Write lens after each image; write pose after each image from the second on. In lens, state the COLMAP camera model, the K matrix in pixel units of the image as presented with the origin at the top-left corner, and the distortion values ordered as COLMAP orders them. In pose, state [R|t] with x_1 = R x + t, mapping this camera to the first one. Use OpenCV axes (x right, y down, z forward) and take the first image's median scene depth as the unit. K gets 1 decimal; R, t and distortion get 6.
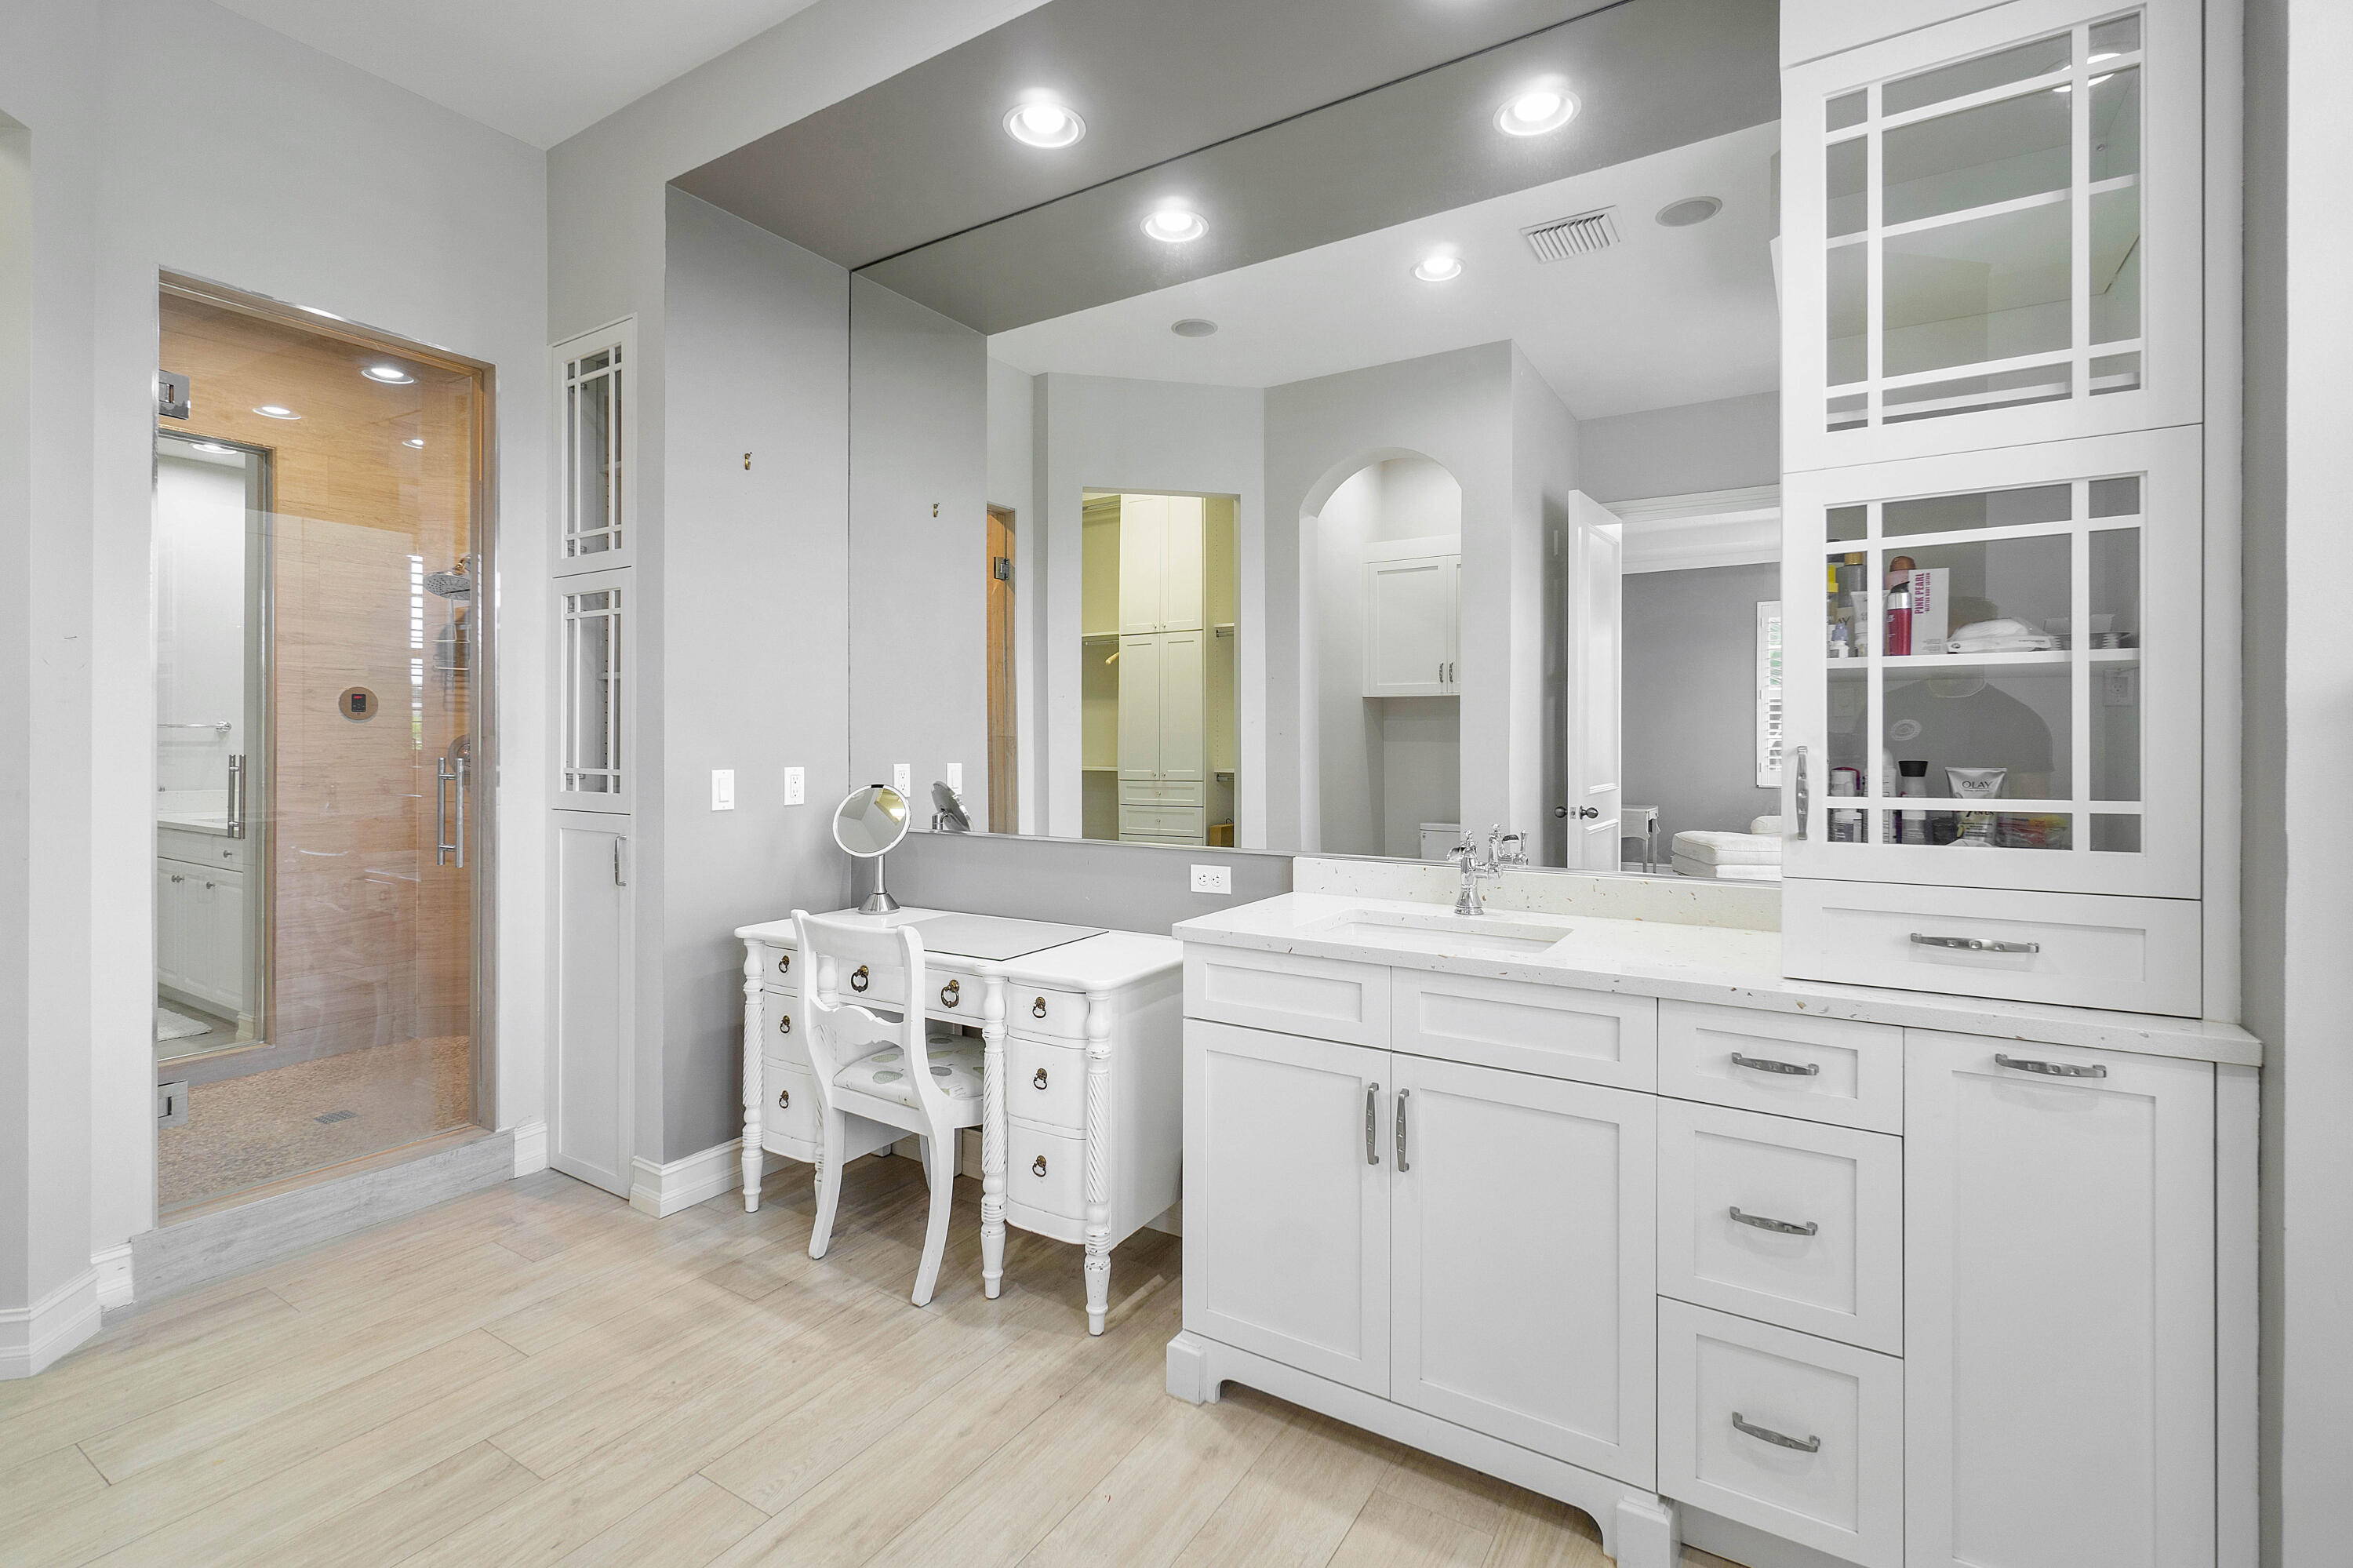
lens RADIAL K [[1070.1, 0, 1177.1], [0, 1070.1, 748.4], [0, 0, 1]] dist [0.000590, -0.000028]
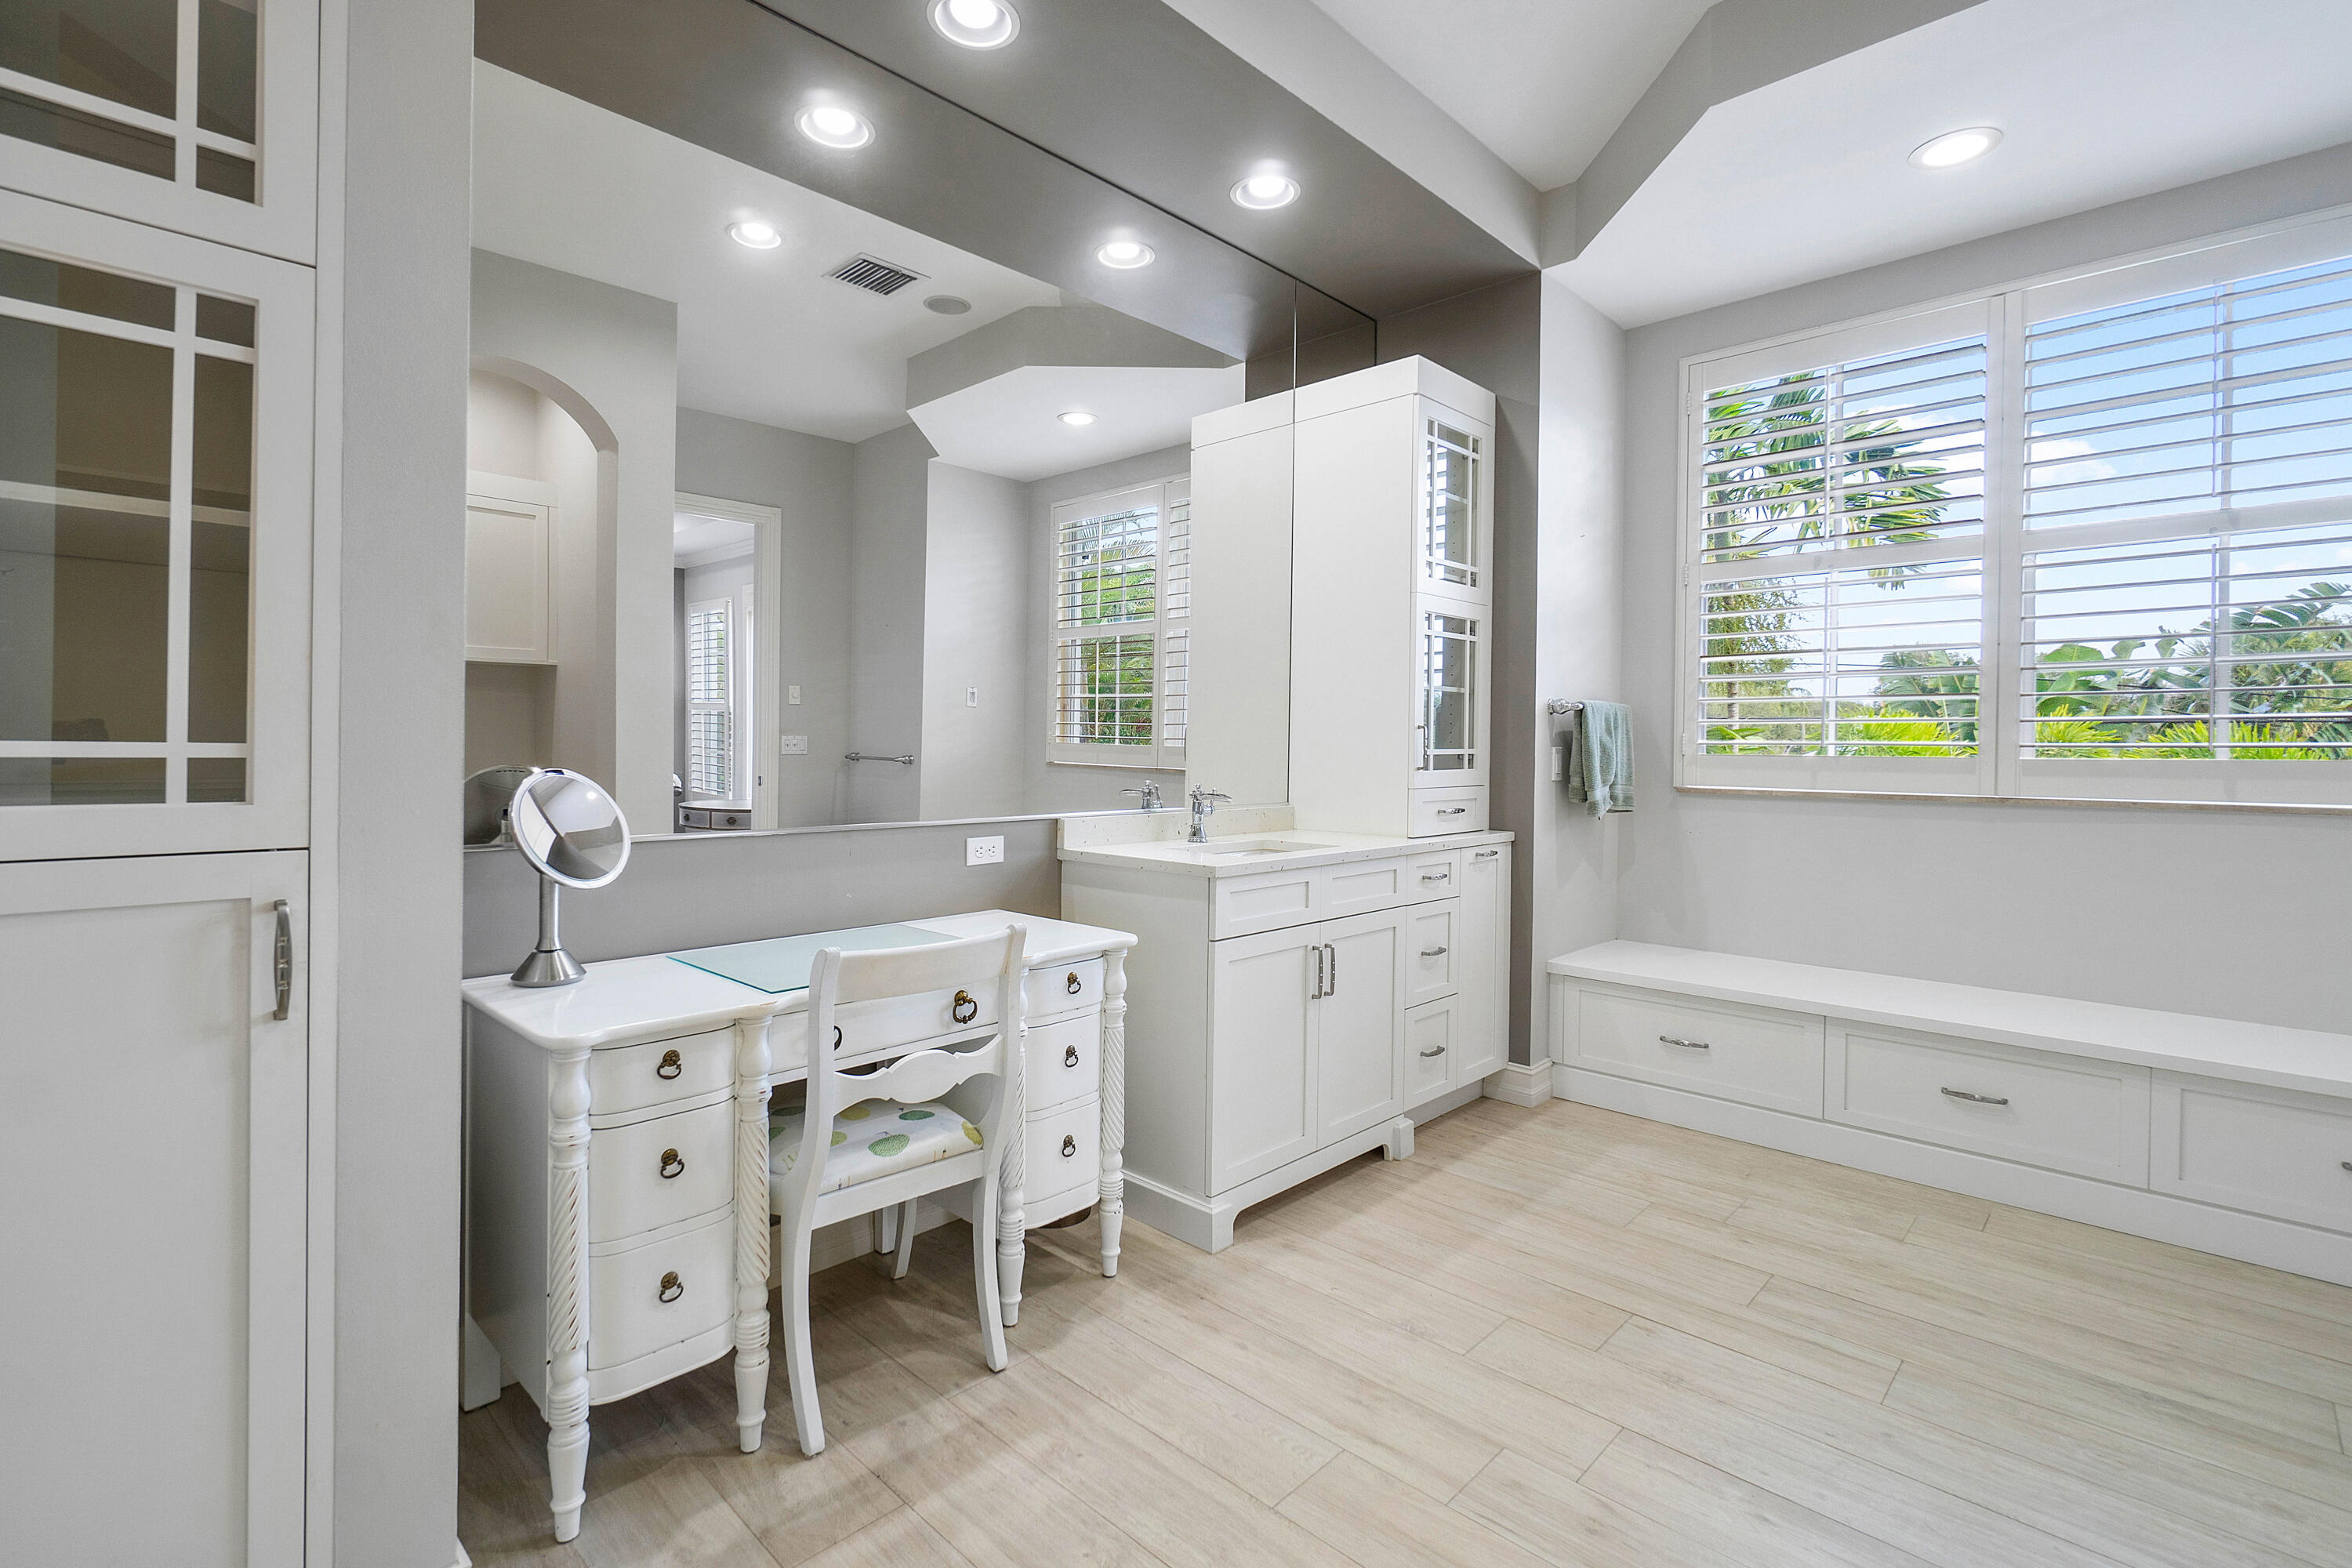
lens RADIAL K [[1069.6, 0, 1176.6], [0, 1069.6, 748.4], [0, 0, 1]] dist [0.000590, -0.000028]
pose [[0.209669, -0.009164, 0.977729, -1.117363], [-0.006133, 0.999924, 0.010687, 0.017768], [-0.977753, -0.008237, 0.209597, 0.740697]]
